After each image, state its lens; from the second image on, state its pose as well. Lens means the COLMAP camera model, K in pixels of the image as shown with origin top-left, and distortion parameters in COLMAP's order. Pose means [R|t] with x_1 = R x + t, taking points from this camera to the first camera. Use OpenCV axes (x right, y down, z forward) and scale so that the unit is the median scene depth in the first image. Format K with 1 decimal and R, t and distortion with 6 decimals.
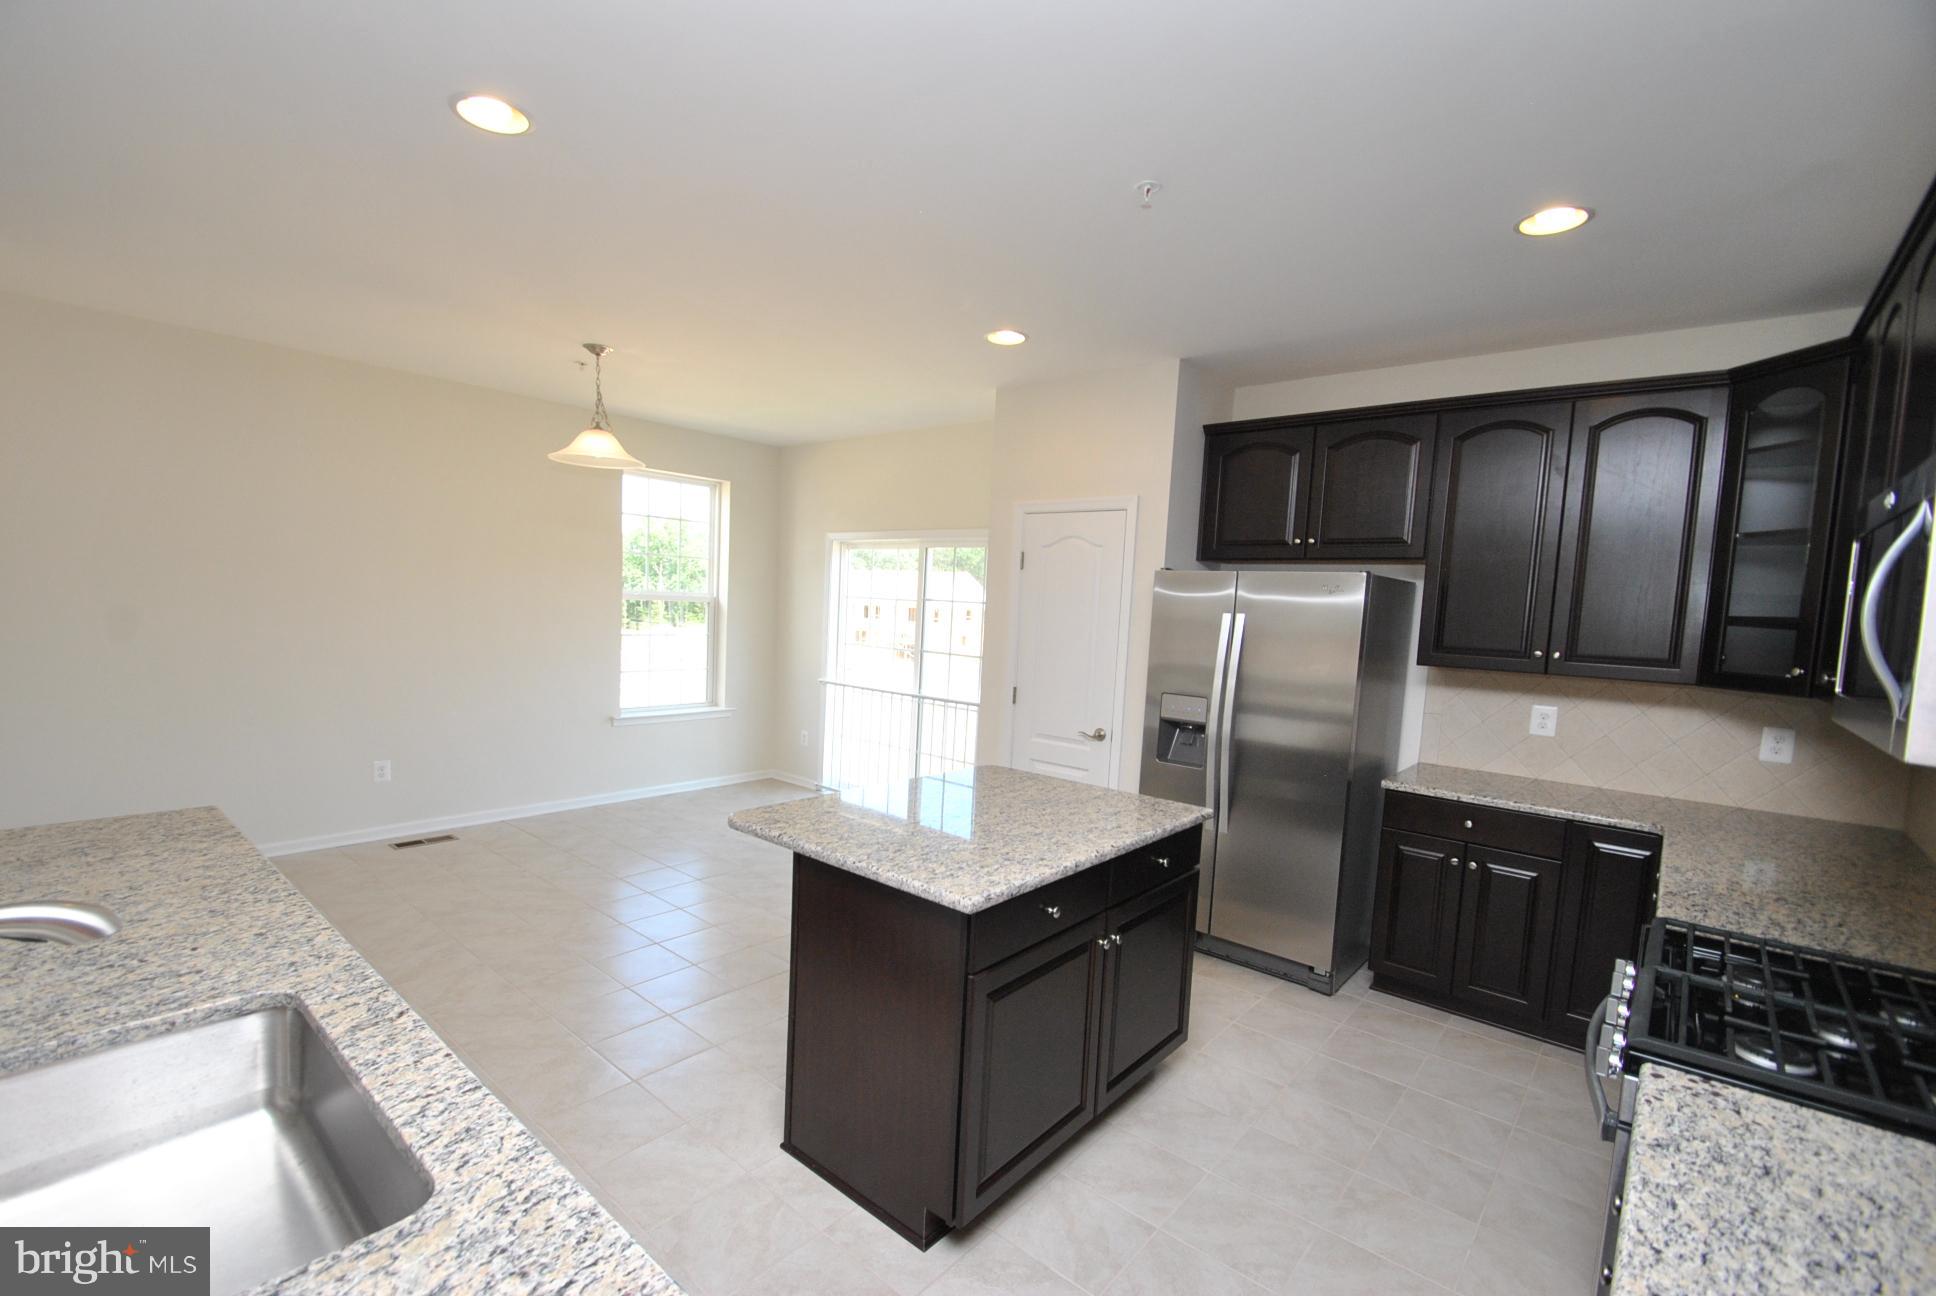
lens RADIAL K [[854.2, 0, 933.4], [0, 854.2, 671.0], [0, 0, 1]] dist [0.002351, 0.000086]
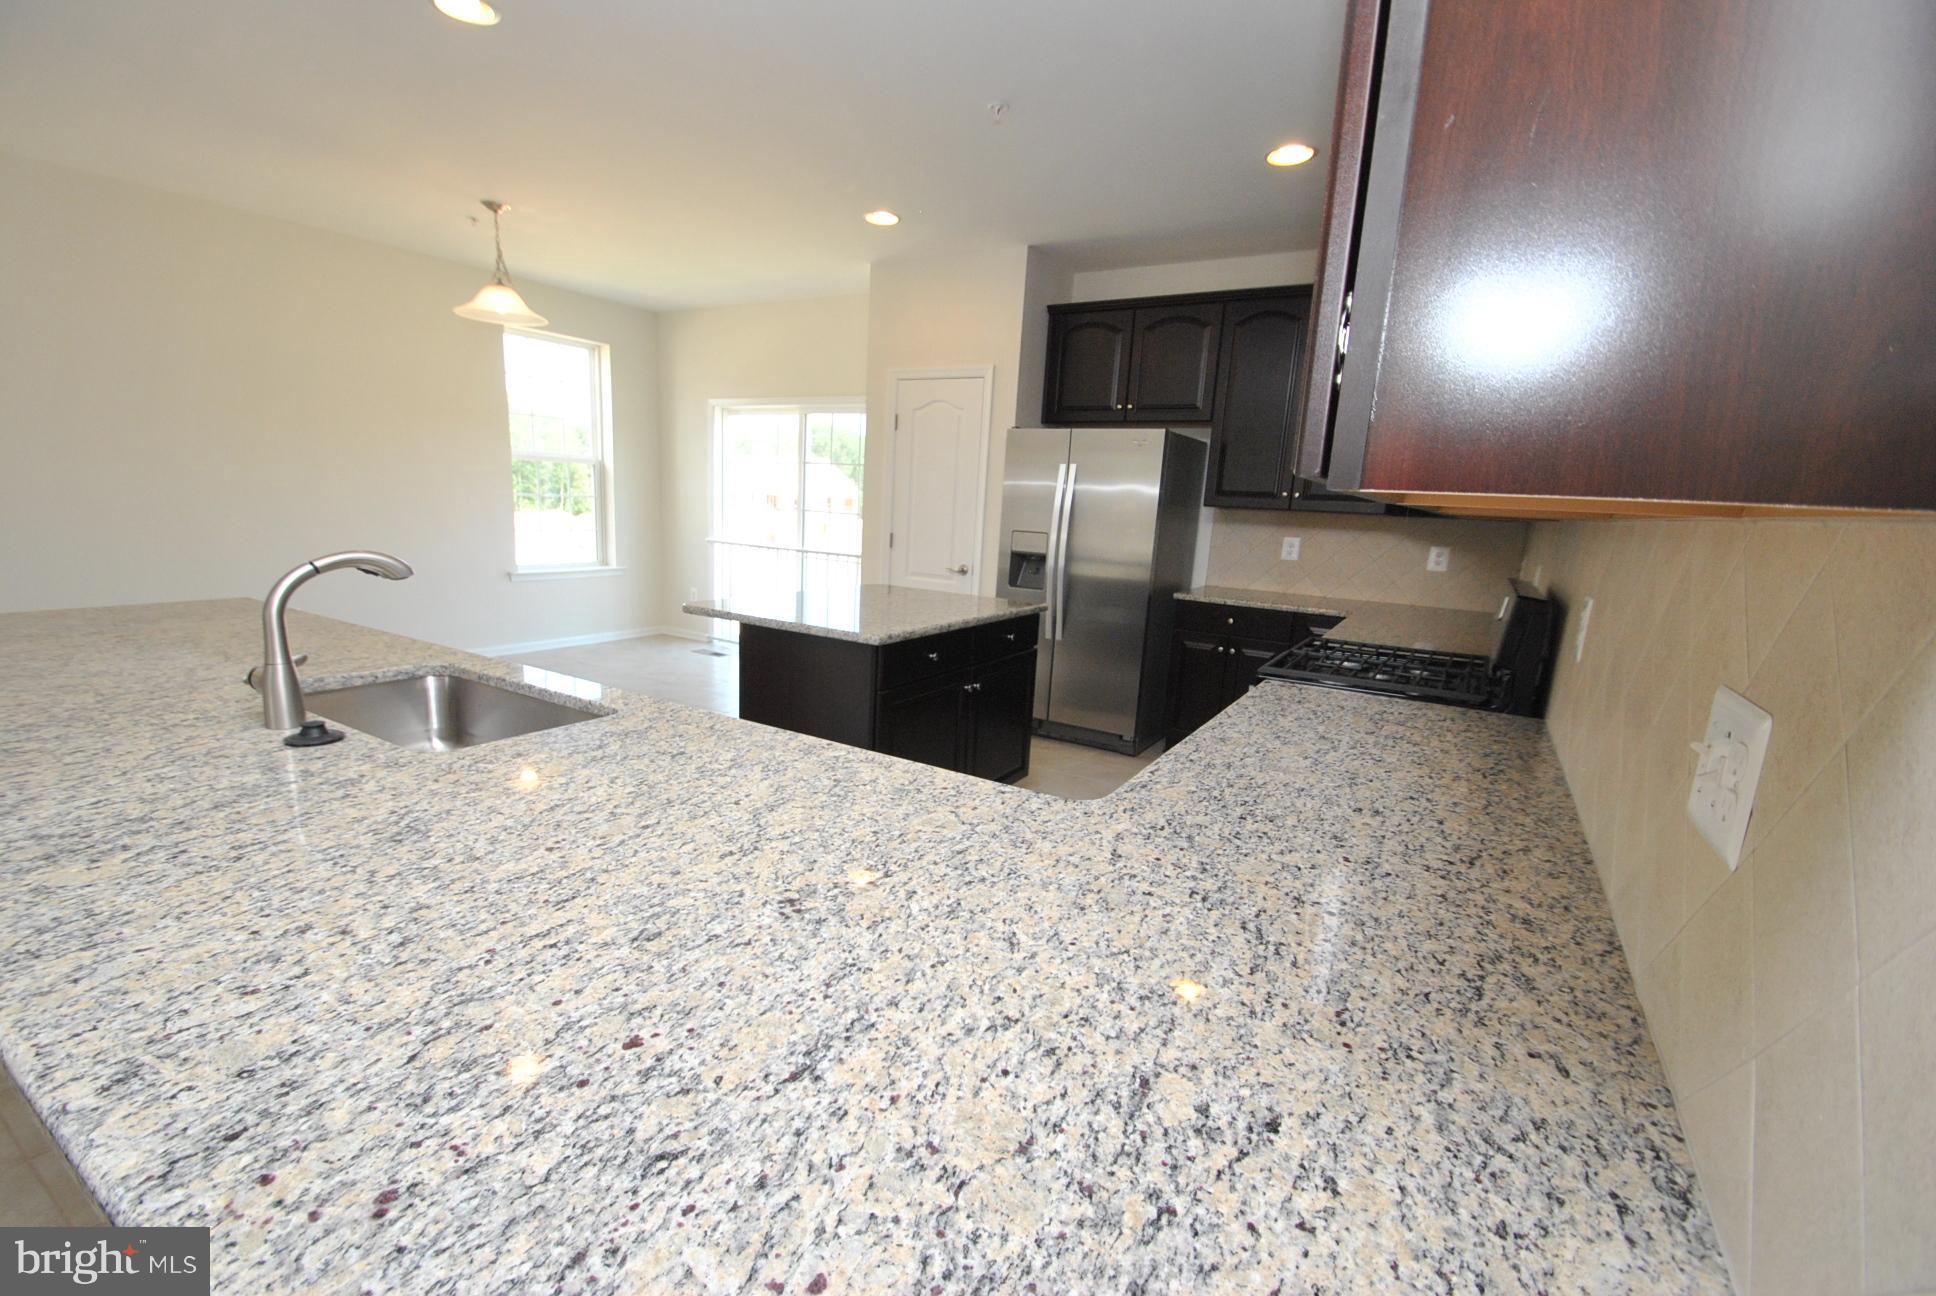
lens RADIAL K [[847.6, 0, 945.5], [0, 847.6, 668.9], [0, 0, 1]] dist [0.018011, -0.021154]
pose [[0.984723, -0.030882, 0.171369, -0.044533], [0.008856, 0.991756, 0.127836, 0.065533], [-0.173904, -0.124366, 0.976878, -0.207155]]
